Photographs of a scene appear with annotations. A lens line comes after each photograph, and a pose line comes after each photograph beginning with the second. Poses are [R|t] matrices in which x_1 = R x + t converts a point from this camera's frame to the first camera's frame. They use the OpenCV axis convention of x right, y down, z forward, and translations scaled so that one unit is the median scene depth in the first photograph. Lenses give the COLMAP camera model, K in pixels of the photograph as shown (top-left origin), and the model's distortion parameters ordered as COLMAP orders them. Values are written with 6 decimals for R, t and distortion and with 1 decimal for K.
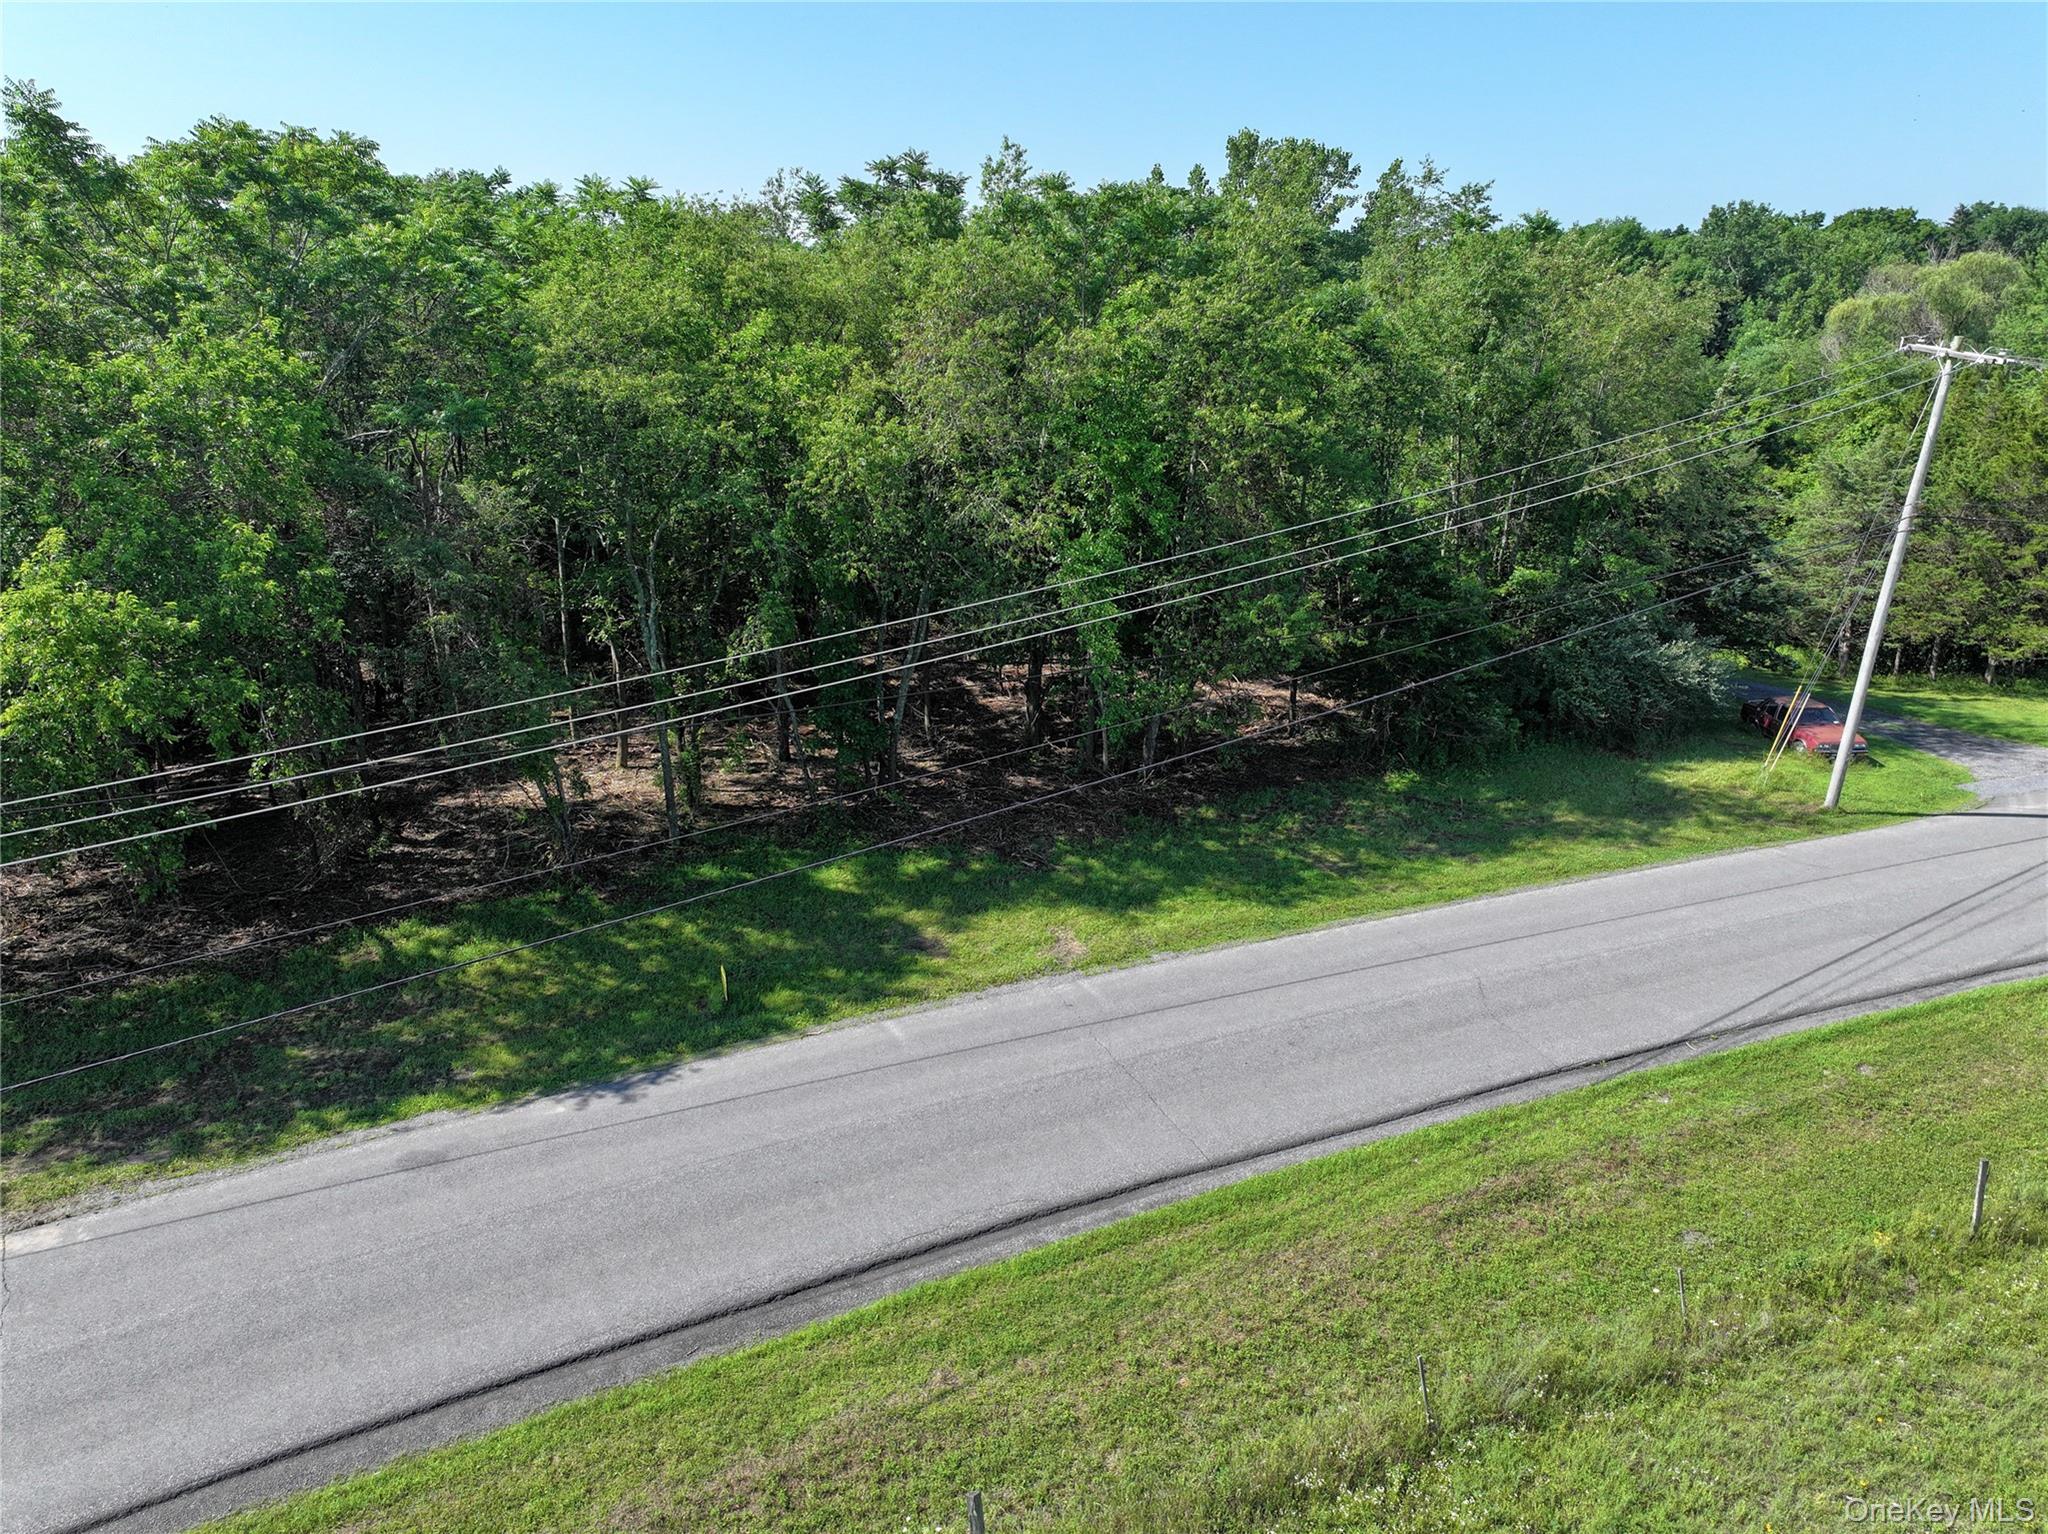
lens RADIAL K [[1437.4, 0, 1029.9], [0, 1437.4, 759.0], [0, 0, 1]] dist [-0.002522, 0.018092]
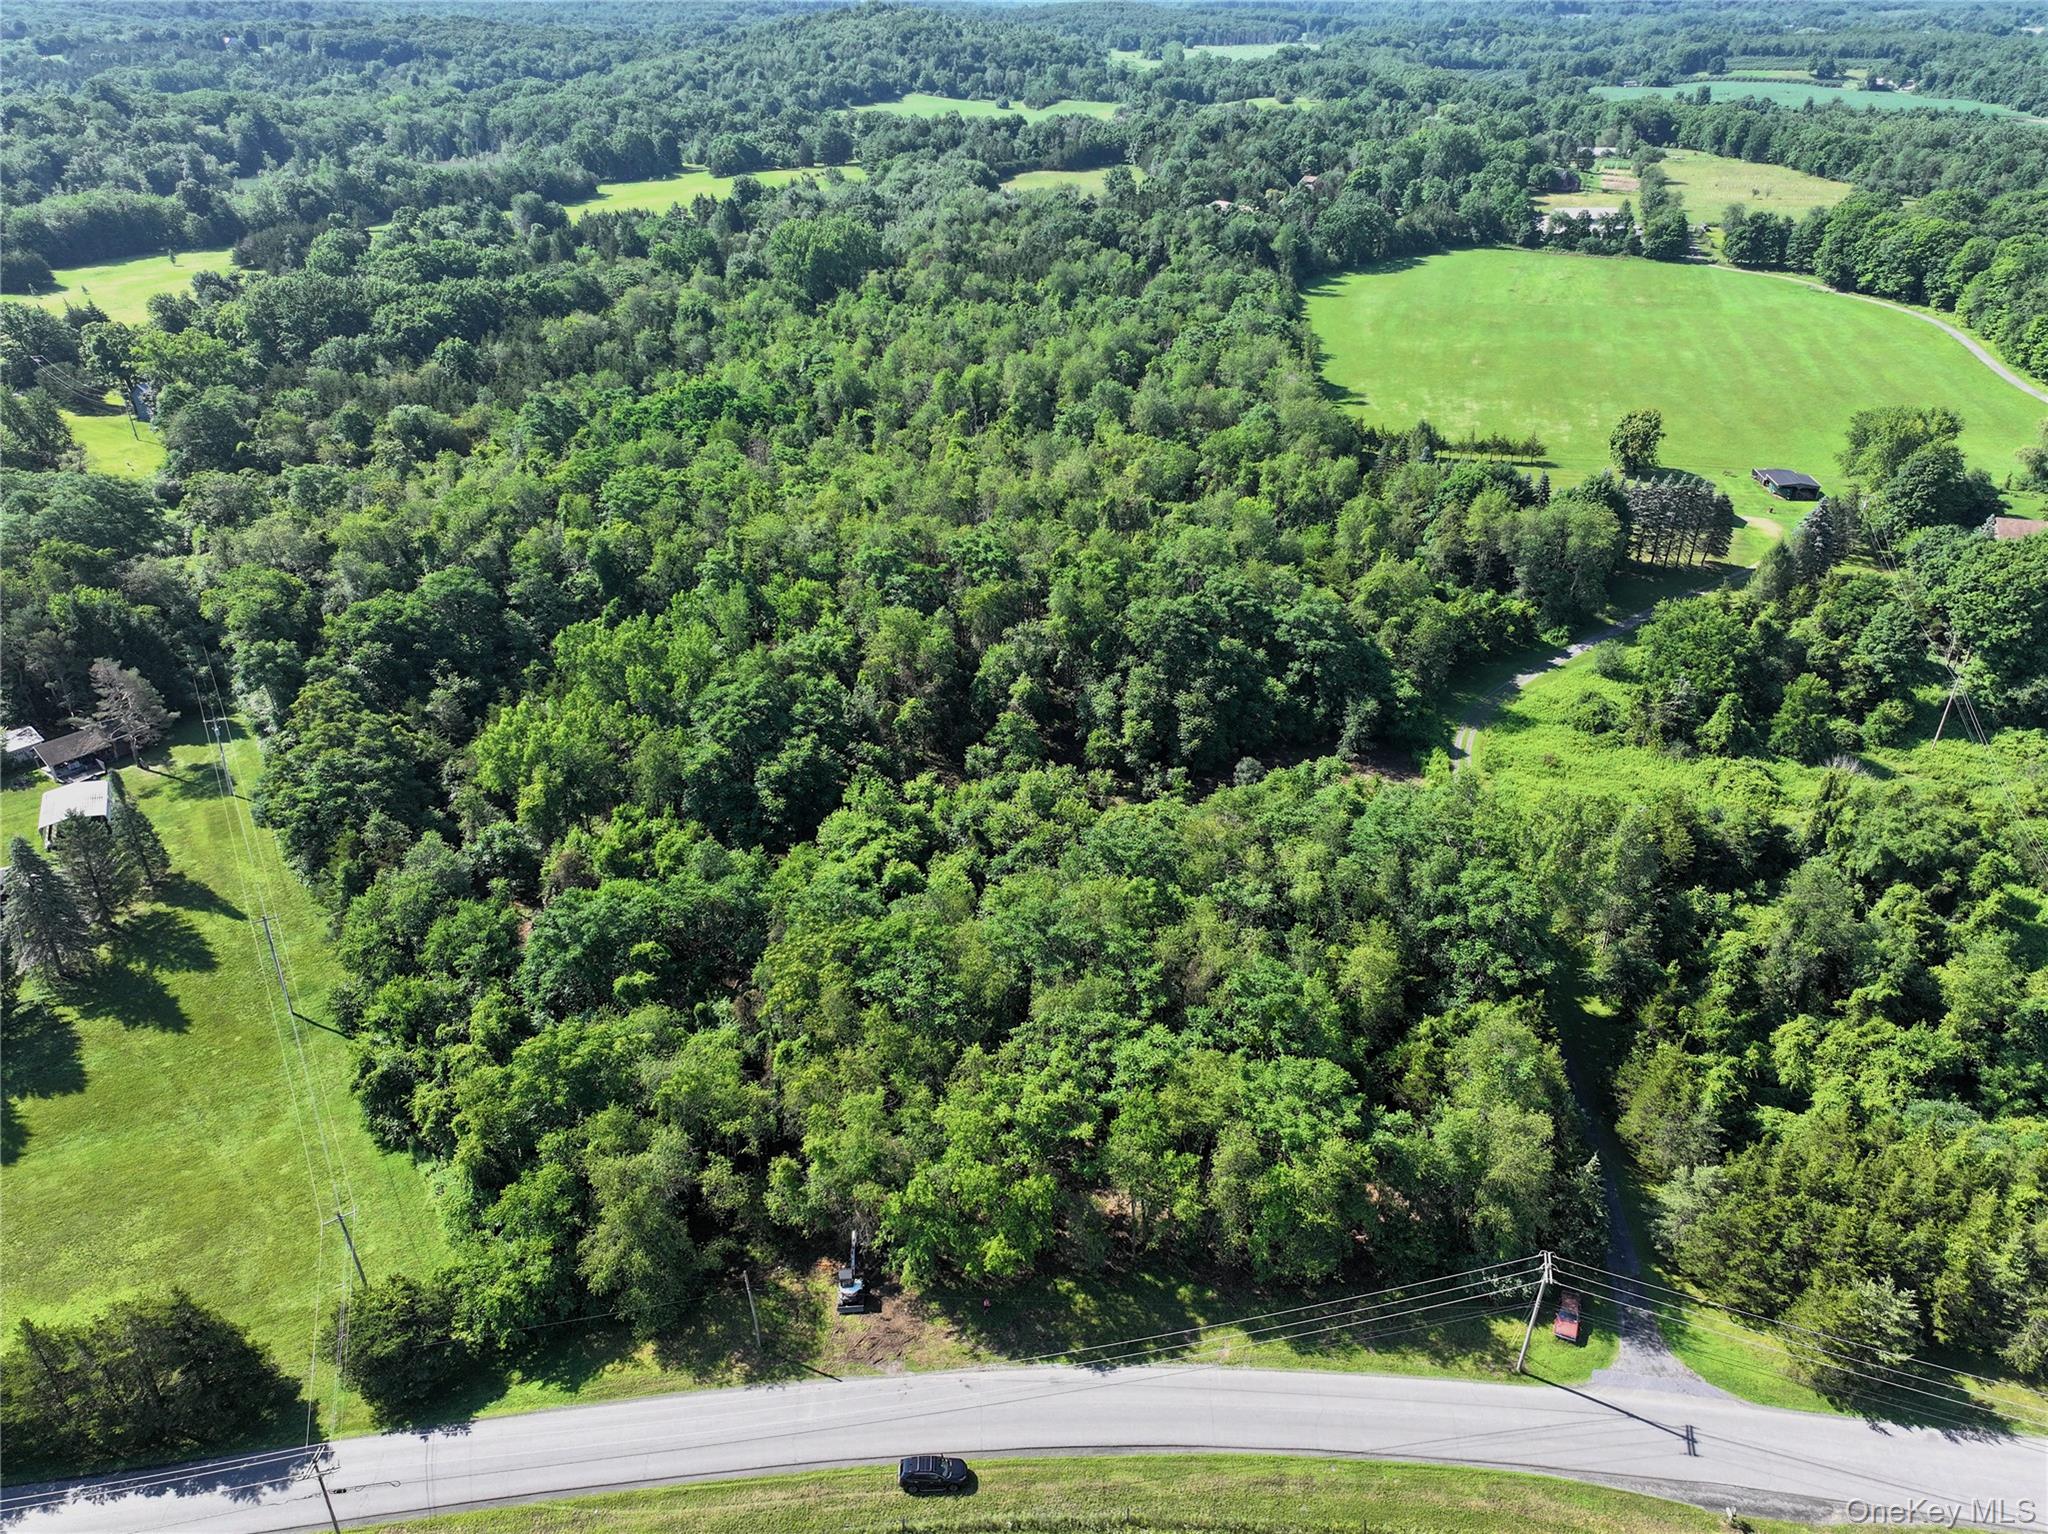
lens RADIAL K [[1437.4, 0, 1029.9], [0, 1437.4, 759.0], [0, 0, 1]] dist [-0.002522, 0.018092]
pose [[0.898761, 0.201153, -0.389572, 0.689228], [-0.133407, 0.971879, 0.194047, -1.929068], [0.417650, -0.122430, 0.900322, -2.233911]]
